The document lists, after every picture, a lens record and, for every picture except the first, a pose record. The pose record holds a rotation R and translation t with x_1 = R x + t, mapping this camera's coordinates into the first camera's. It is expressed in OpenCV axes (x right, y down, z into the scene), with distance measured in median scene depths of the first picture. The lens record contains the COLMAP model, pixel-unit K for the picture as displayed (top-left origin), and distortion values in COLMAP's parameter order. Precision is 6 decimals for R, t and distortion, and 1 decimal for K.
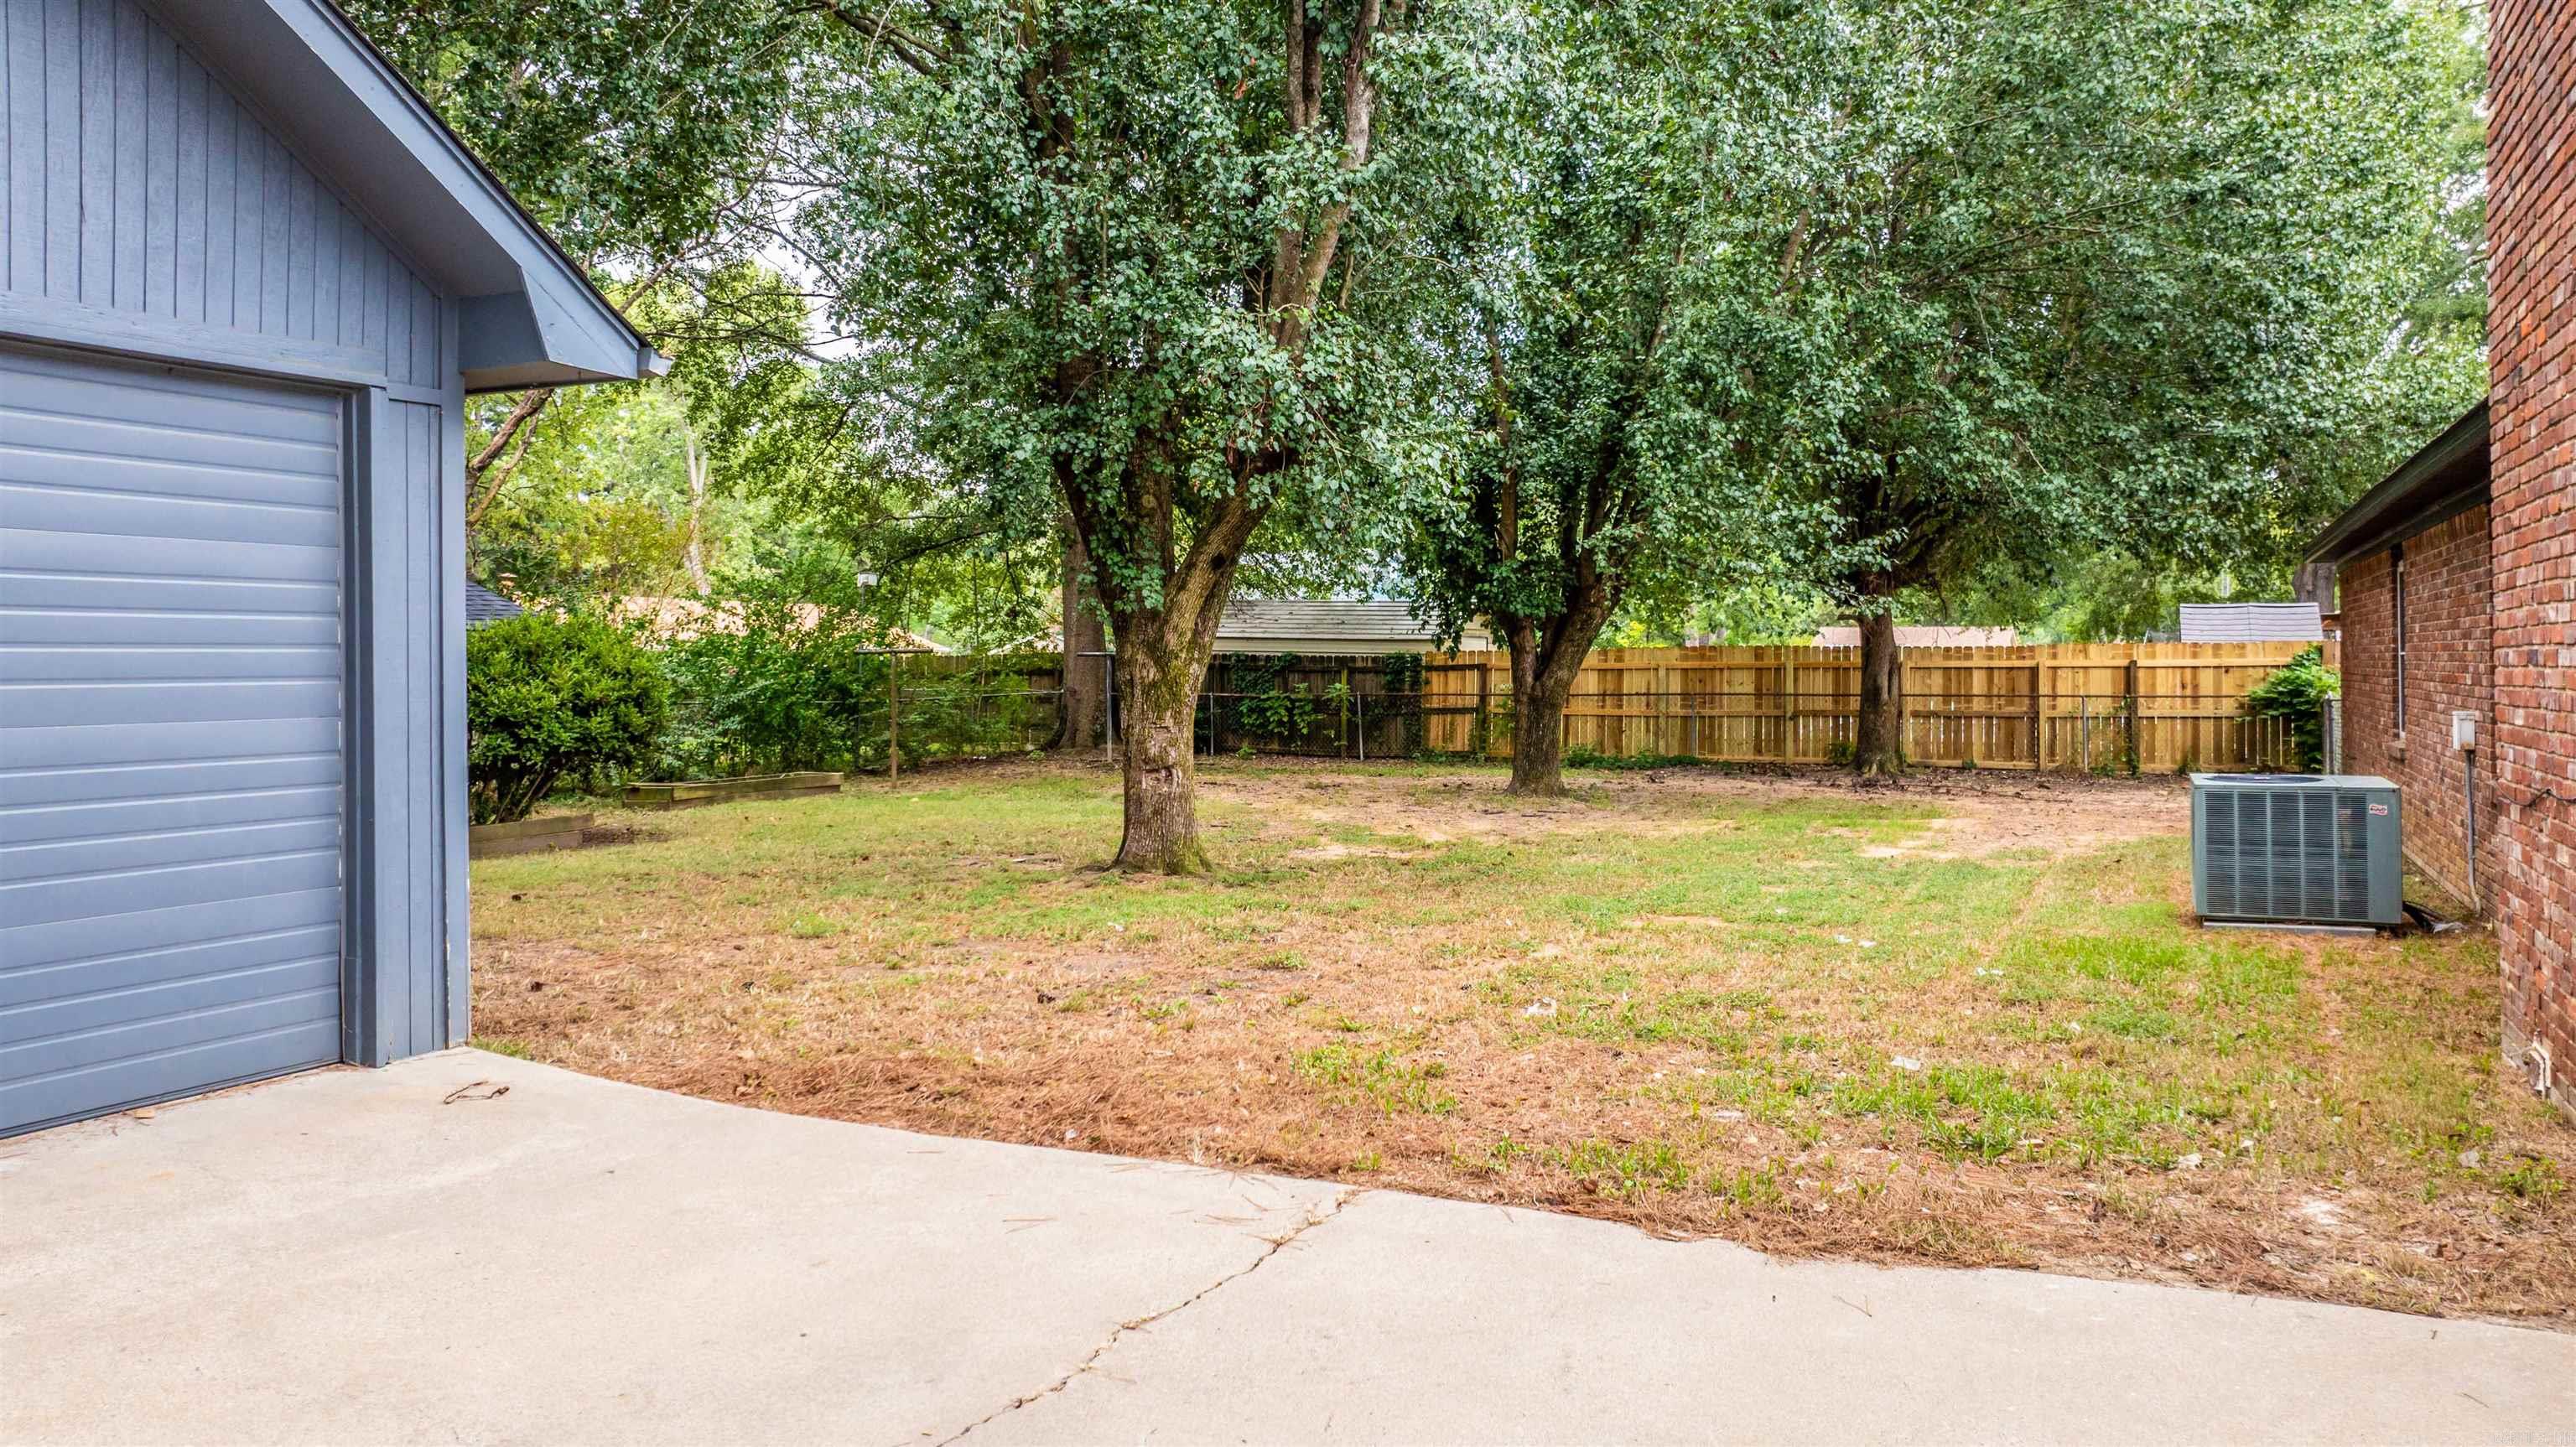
lens RADIAL K [[1855.0, 0, 1285.6], [0, 1855.0, 632.1], [0, 0, 1]] dist [-0.000554, -0.000390]
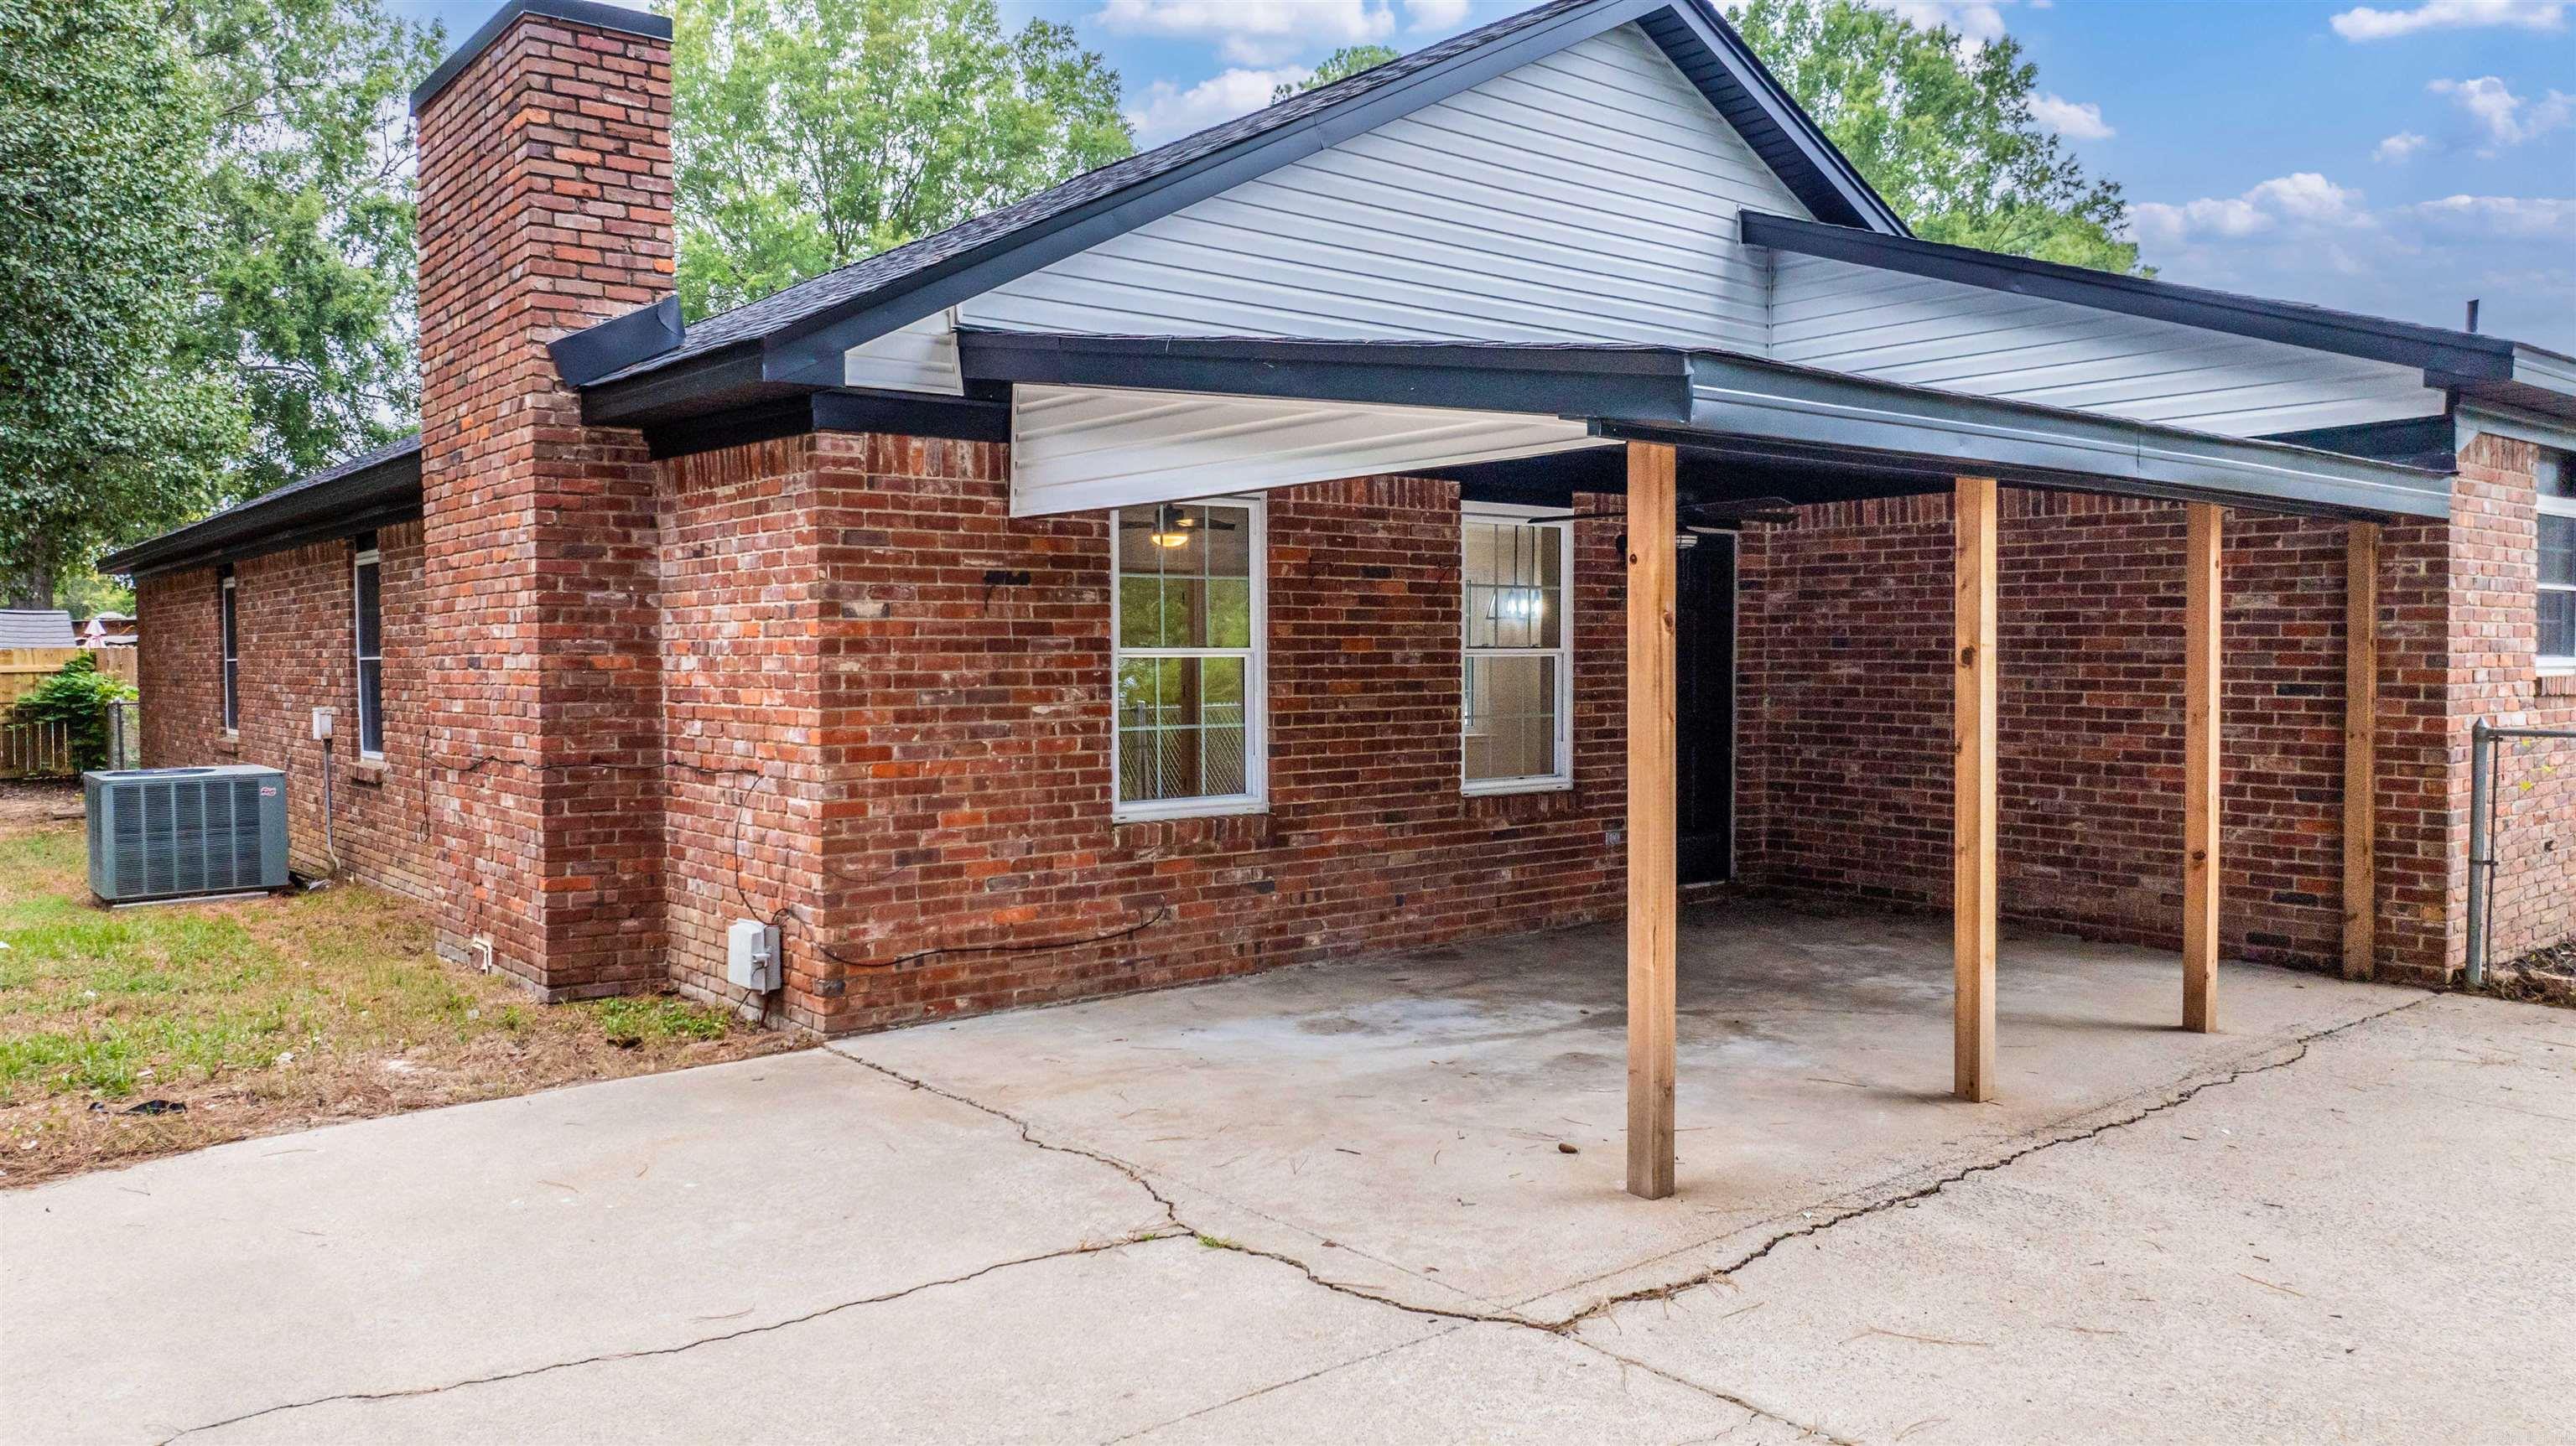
lens RADIAL K [[1834.6, 0, 1288.0], [0, 1834.6, 723.0], [0, 0, 1]] dist [-0.053000, -0.001671]
pose [[0.423262, -0.029458, 0.905528, -0.161421], [-0.012803, 0.999177, 0.038489, -0.000708], [-0.905917, -0.027885, 0.422536, -0.068748]]
